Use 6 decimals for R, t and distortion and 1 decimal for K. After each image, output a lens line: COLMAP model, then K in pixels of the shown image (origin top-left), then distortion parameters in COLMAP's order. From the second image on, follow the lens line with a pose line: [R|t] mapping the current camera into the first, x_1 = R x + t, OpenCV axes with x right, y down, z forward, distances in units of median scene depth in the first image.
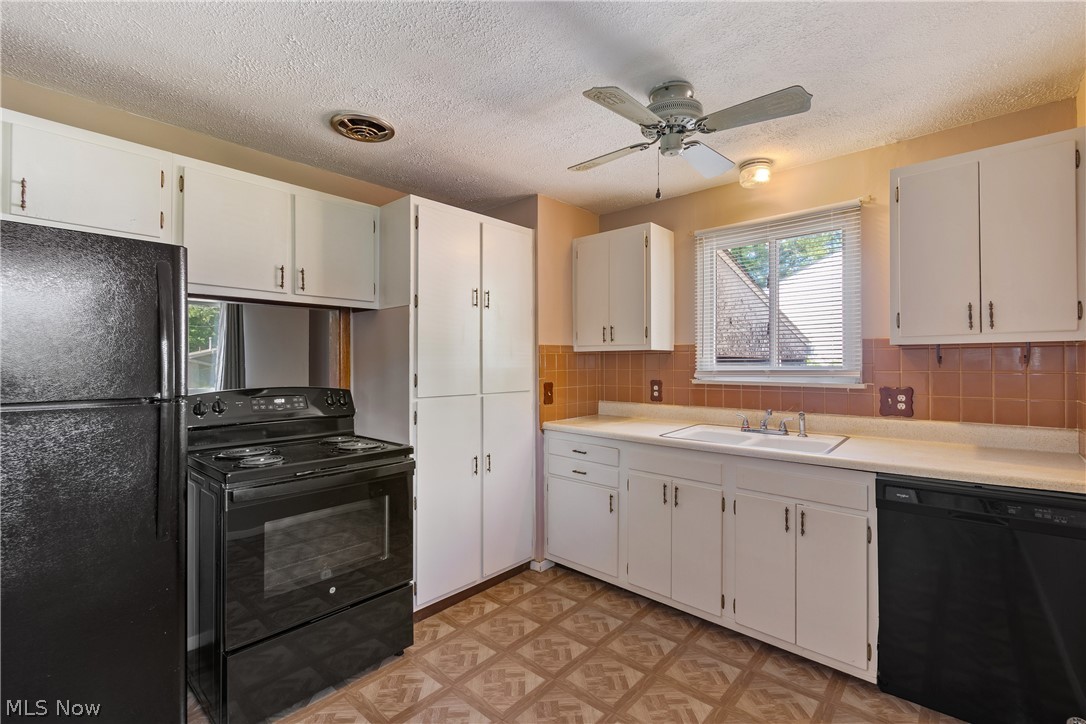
lens RADIAL K [[483.1, 0, 546.3], [0, 483.1, 359.3], [0, 0, 1]] dist [0.011582, -0.001446]
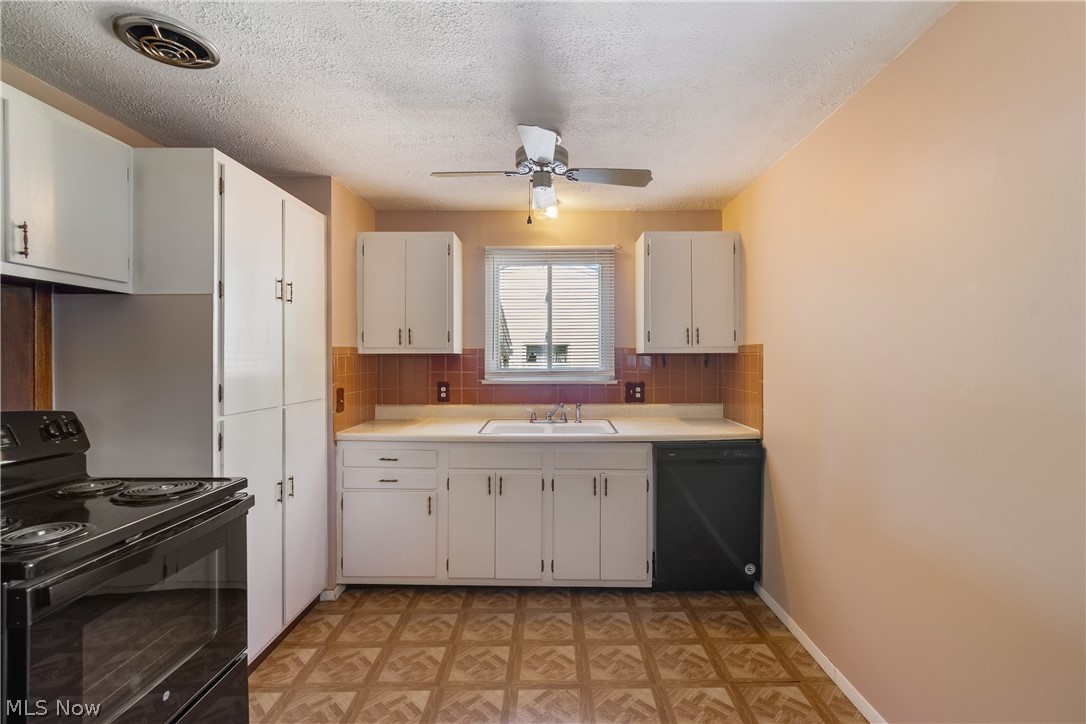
lens RADIAL K [[483.1, 0, 544.4], [0, 483.1, 358.7], [0, 0, 1]] dist [0.011582, -0.001446]
pose [[0.762746, -0.000364, 0.646698, -0.379121], [-0.002916, 0.999988, 0.004002, -0.015647], [-0.646692, -0.004939, 0.762735, 0.082051]]
